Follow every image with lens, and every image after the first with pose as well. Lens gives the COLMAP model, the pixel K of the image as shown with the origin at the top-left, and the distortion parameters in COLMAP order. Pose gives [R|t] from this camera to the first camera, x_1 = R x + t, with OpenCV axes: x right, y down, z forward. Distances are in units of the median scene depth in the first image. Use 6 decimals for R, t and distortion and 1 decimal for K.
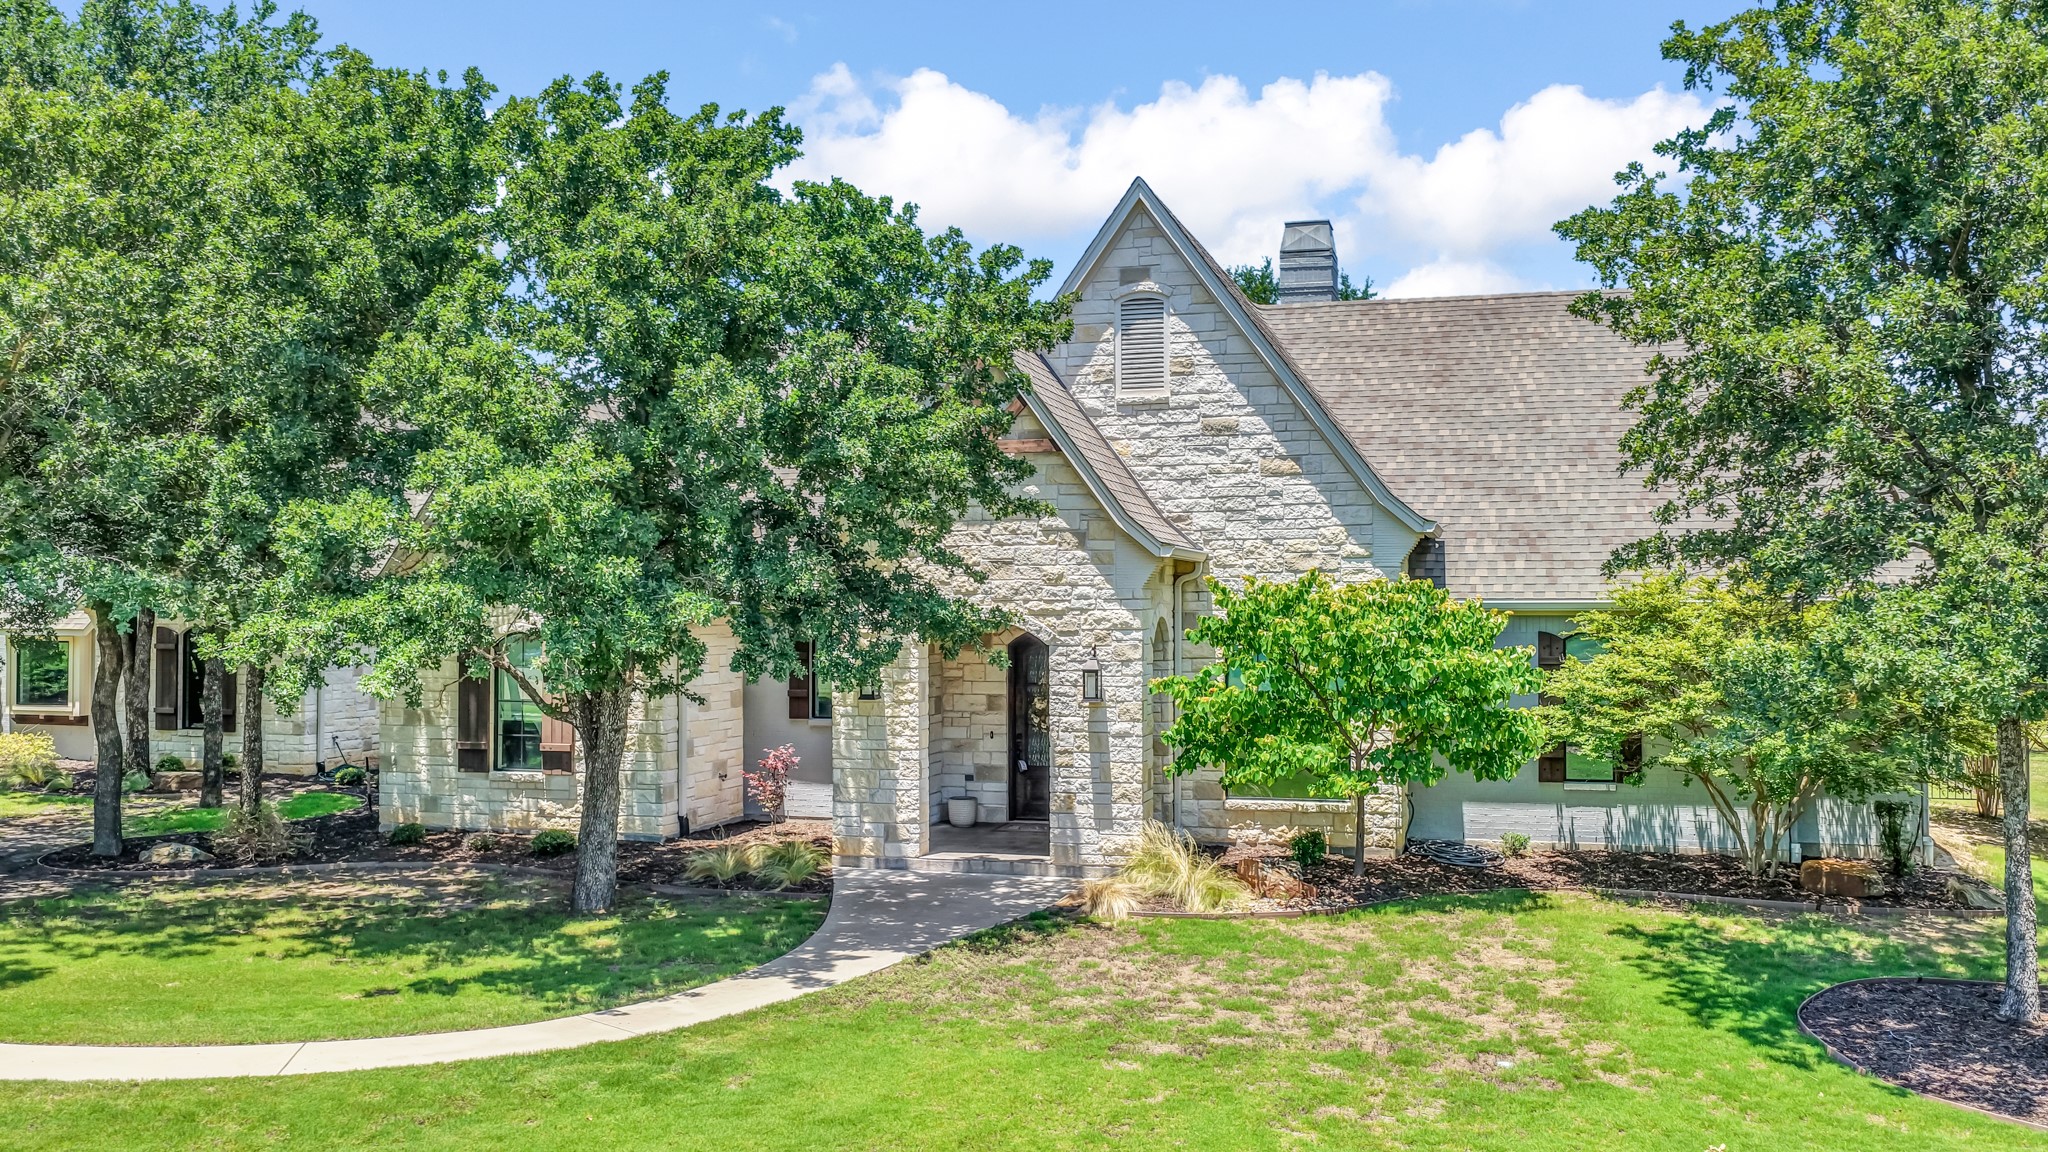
lens RADIAL K [[1731.6, 0, 1024.7], [0, 1731.6, 581.1], [0, 0, 1]] dist [-0.008206, 0.033297]
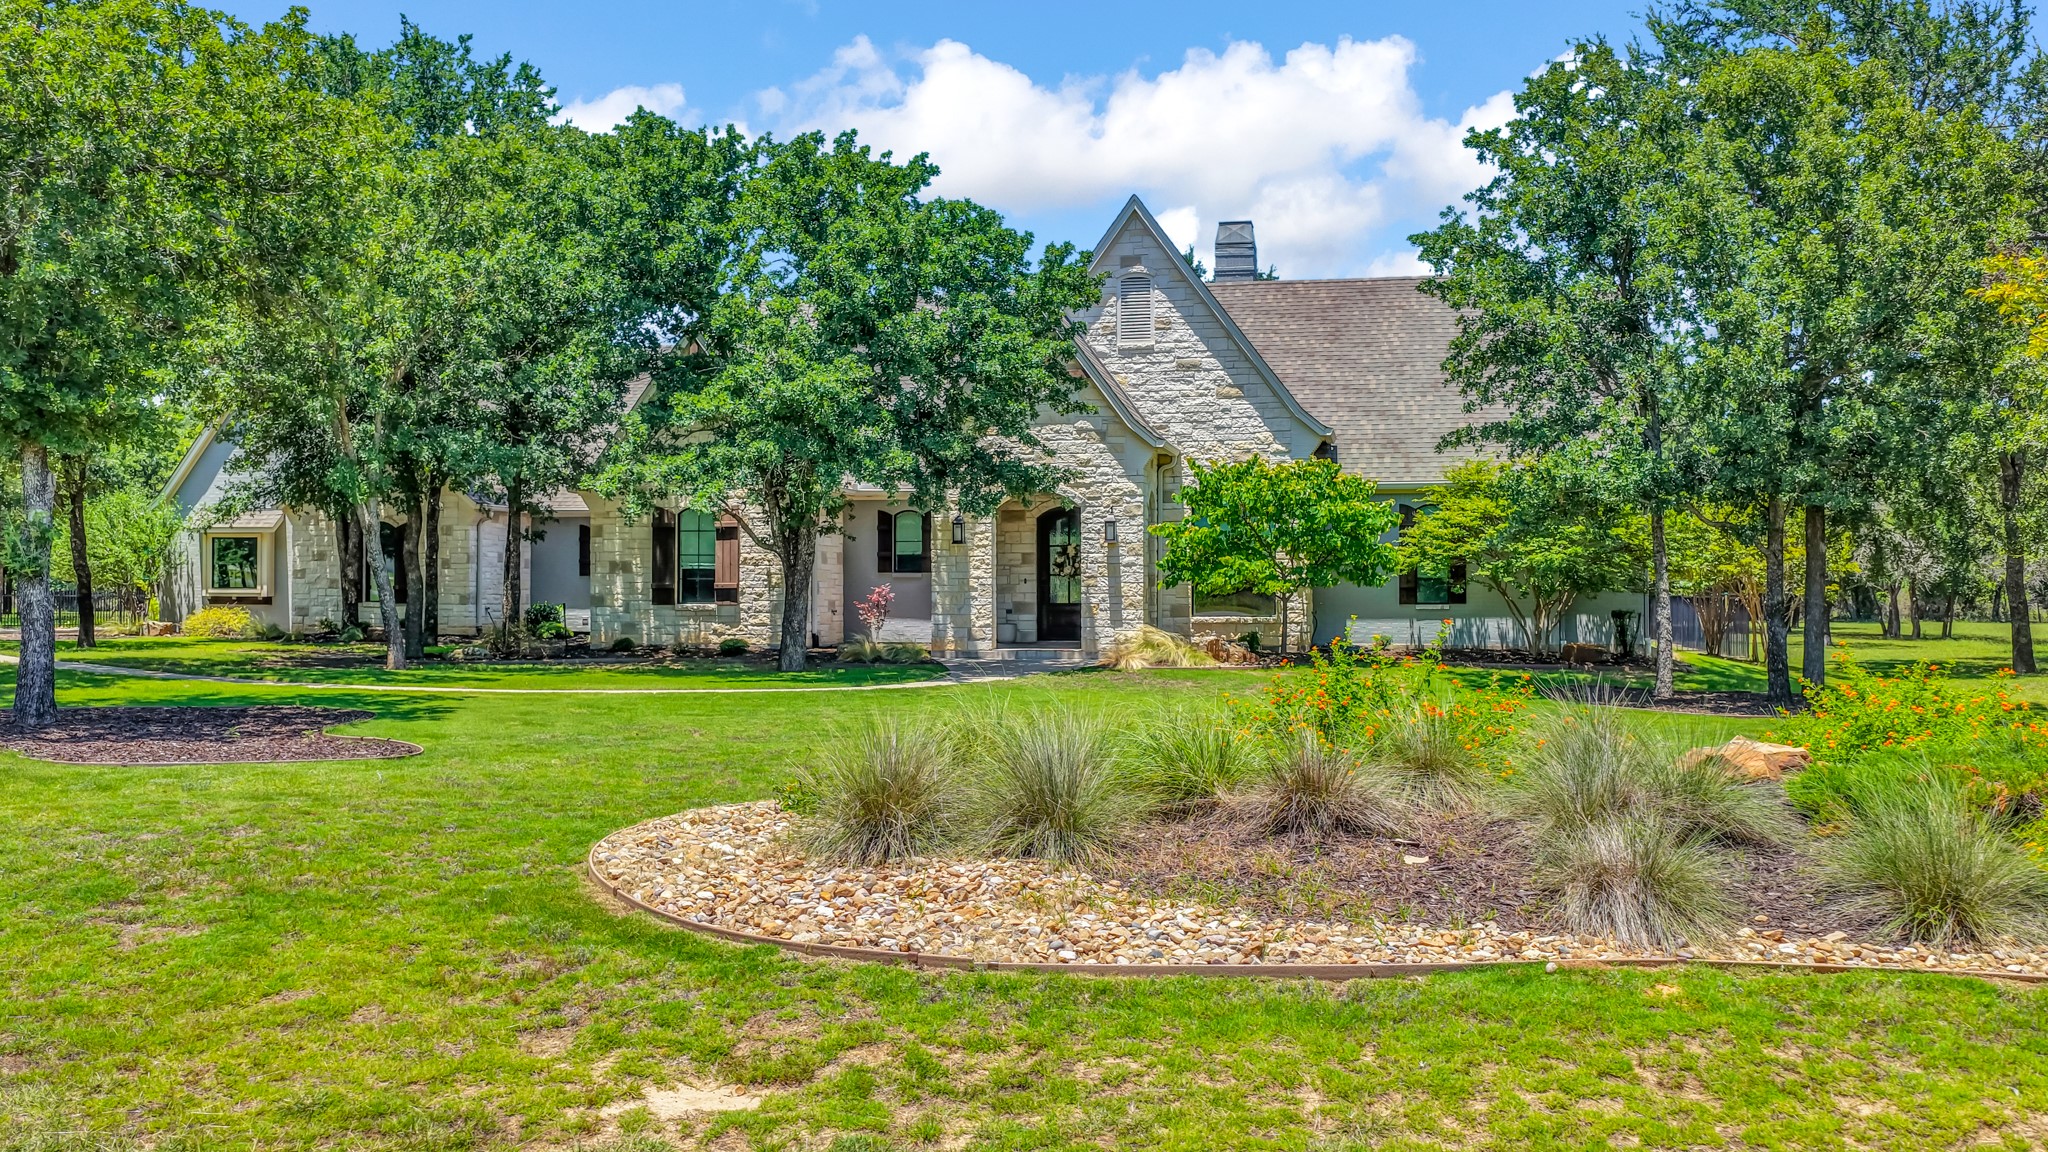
lens RADIAL K [[1731.6, 0, 1028.6], [0, 1731.6, 594.3], [0, 0, 1]] dist [-0.008206, 0.033297]
pose [[0.997378, 0.001201, 0.072364, -0.143547], [-0.002756, 0.999767, 0.021396, 0.083043], [-0.072321, -0.021539, 0.997149, -0.518025]]
